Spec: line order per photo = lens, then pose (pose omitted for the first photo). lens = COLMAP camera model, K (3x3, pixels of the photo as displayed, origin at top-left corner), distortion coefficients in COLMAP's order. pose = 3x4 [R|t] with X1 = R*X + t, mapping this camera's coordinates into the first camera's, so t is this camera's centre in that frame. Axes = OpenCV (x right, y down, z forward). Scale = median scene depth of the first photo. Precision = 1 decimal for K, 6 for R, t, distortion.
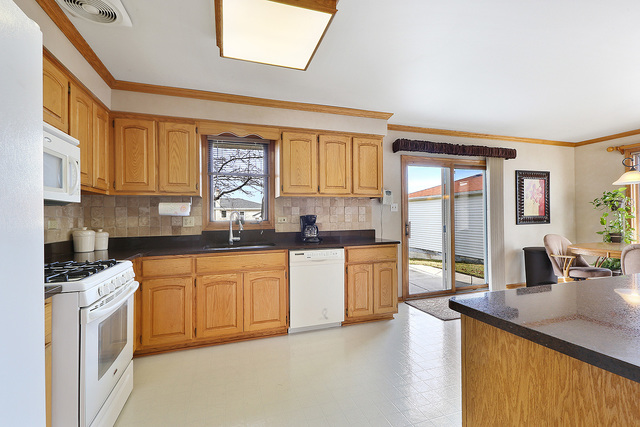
lens RADIAL K [[286.4, 0, 320.0], [0, 286.4, 213.5], [0, 0, 1]] dist [0.002959, 0.000575]
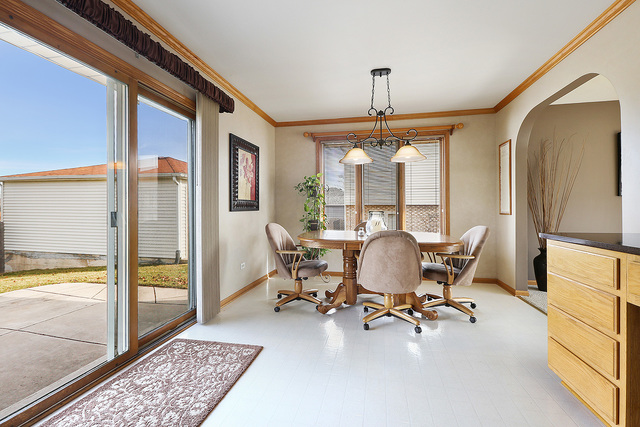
lens RADIAL K [[286.4, 0, 320.0], [0, 286.4, 213.5], [0, 0, 1]] dist [0.002959, 0.000575]
pose [[0.503309, -0.000121, 0.864107, 0.191687], [-0.021573, 0.999687, 0.012706, 0.030133], [-0.863837, -0.025036, 0.503148, 0.455921]]
